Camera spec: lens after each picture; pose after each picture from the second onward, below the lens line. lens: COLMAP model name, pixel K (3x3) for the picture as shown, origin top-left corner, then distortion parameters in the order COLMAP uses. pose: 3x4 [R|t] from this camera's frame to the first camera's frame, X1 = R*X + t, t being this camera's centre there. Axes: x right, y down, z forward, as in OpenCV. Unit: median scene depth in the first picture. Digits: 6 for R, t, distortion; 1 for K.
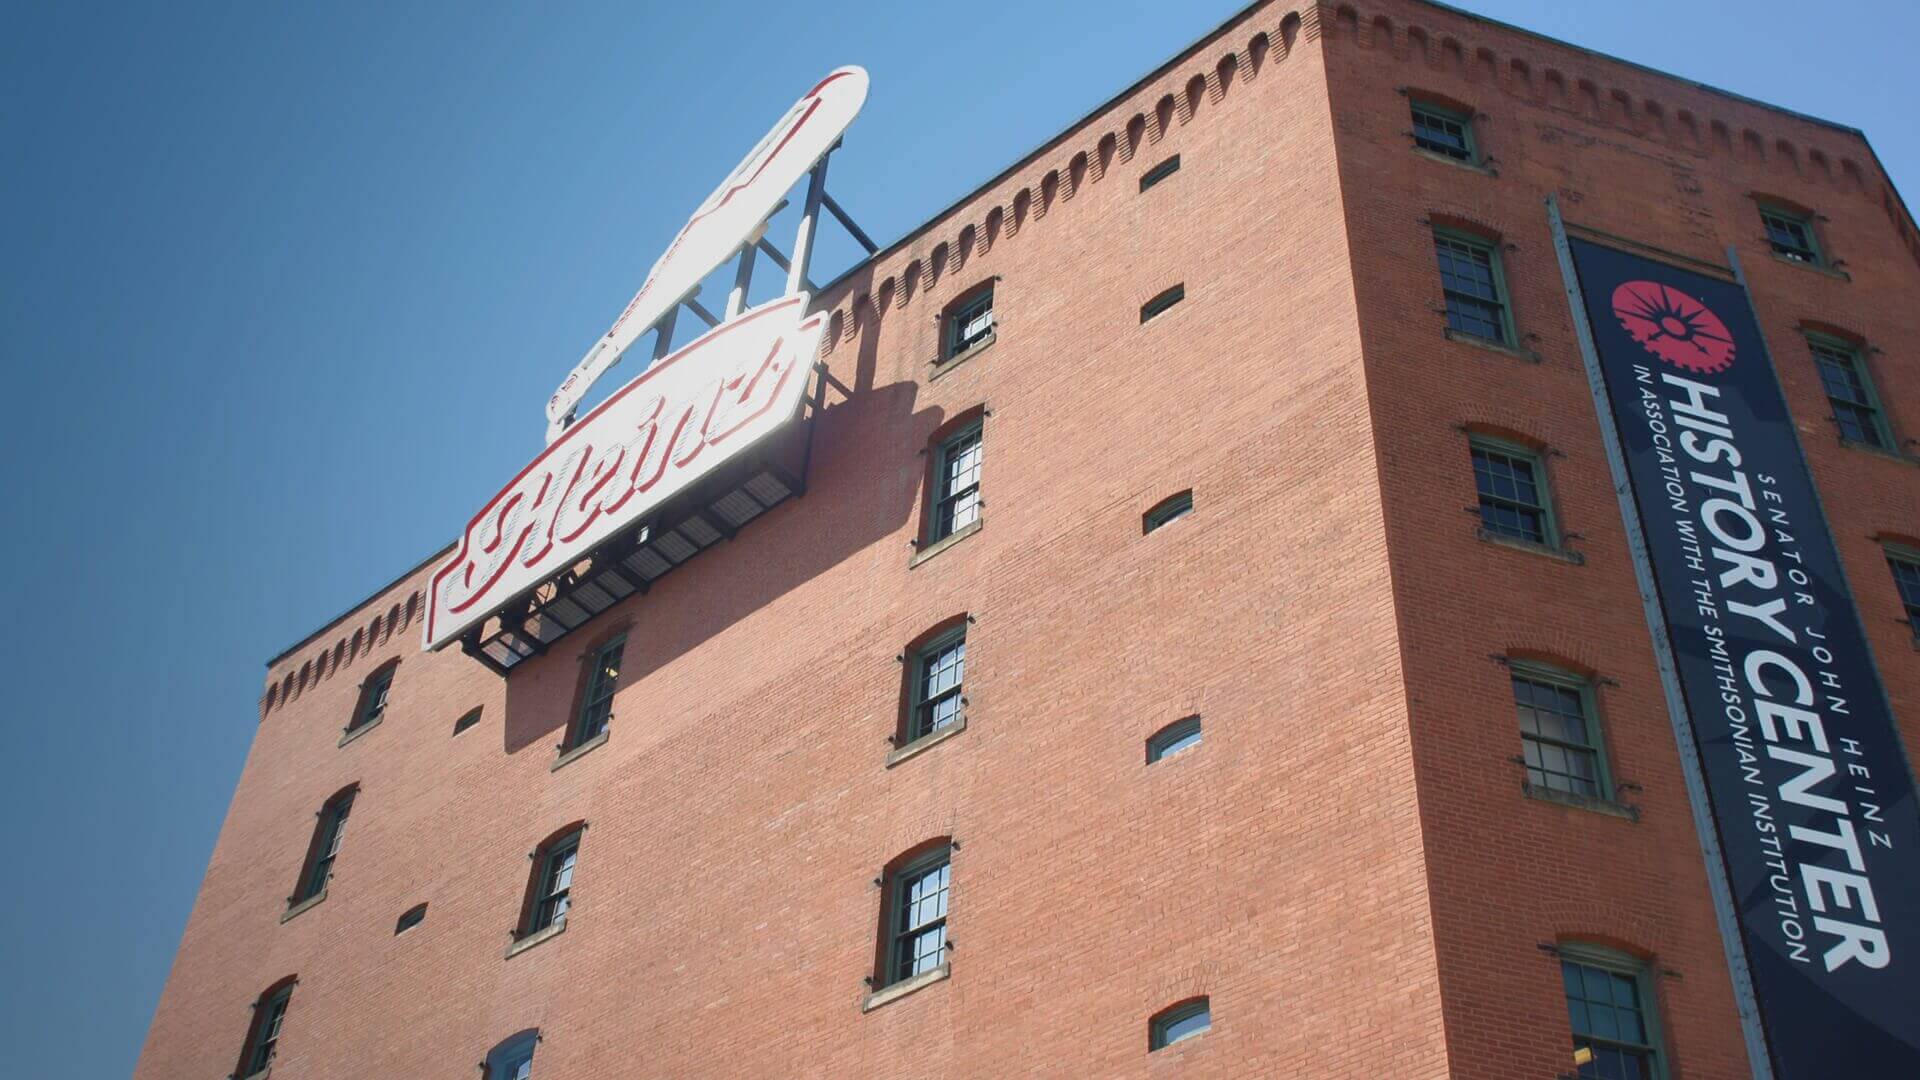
lens RADIAL K [[2084.4, 0, 960.0], [0, 2084.4, 540.0], [0, 0, 1]] dist [-0.120532, 0.055988]
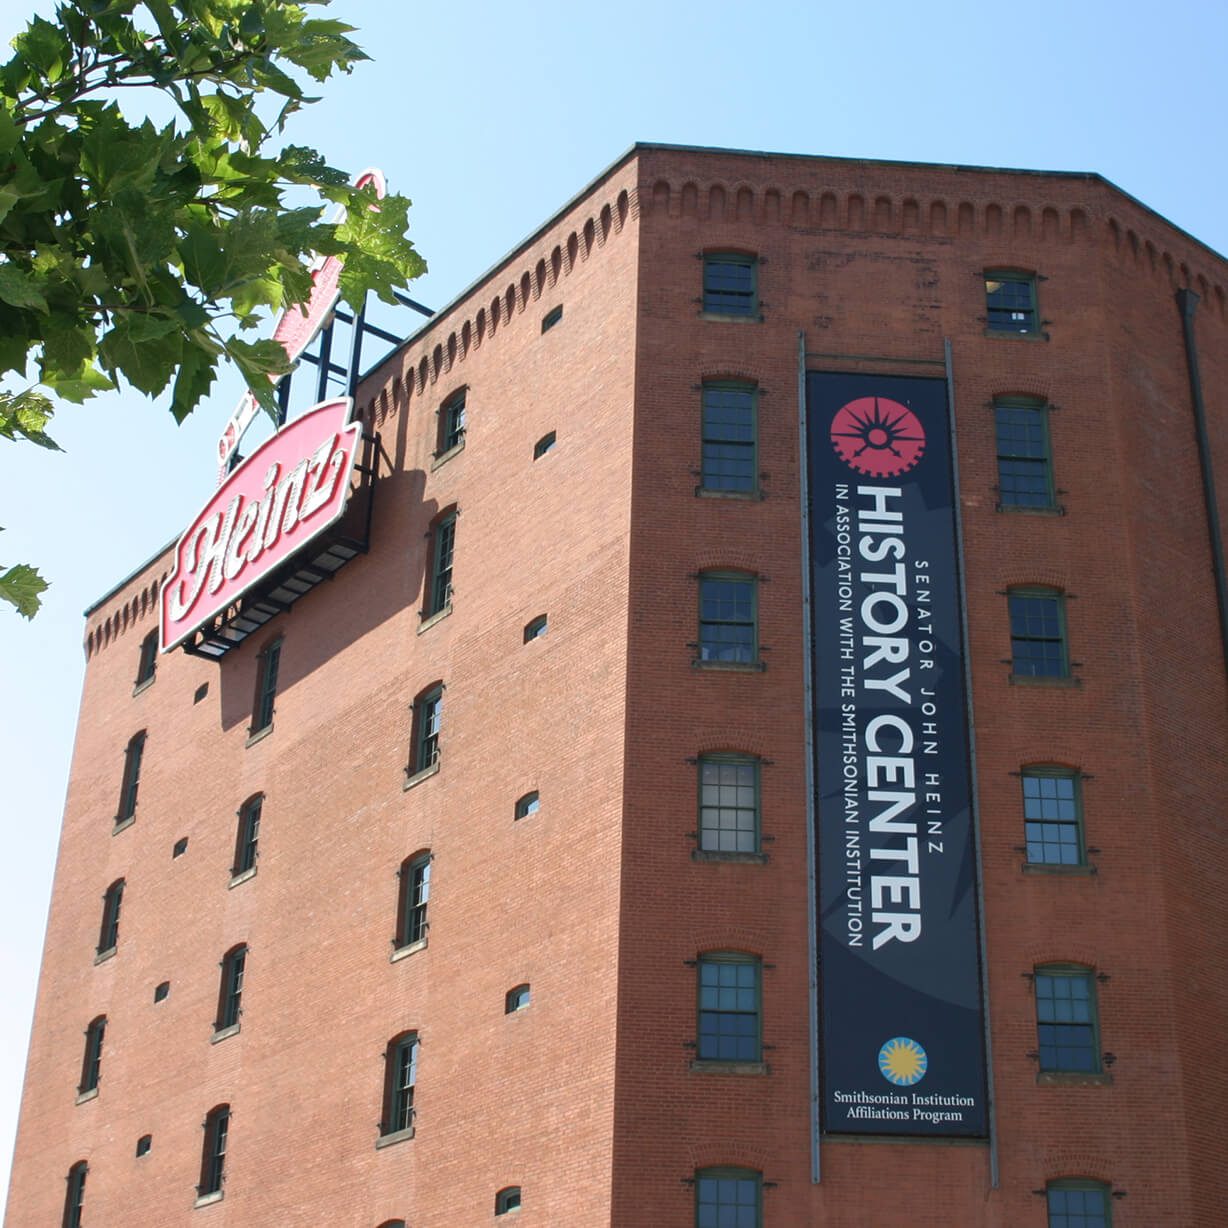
lens RADIAL K [[2091.0, 0, 614.0], [0, 2091.0, 614.0], [0, 0, 1]] dist [-0.146955, 0.139861]
pose [[0.976527, -0.125864, -0.174795, 0.431073], [0.170154, 0.948354, 0.267718, -0.431200], [0.132071, -0.291176, 0.947509, -0.458129]]
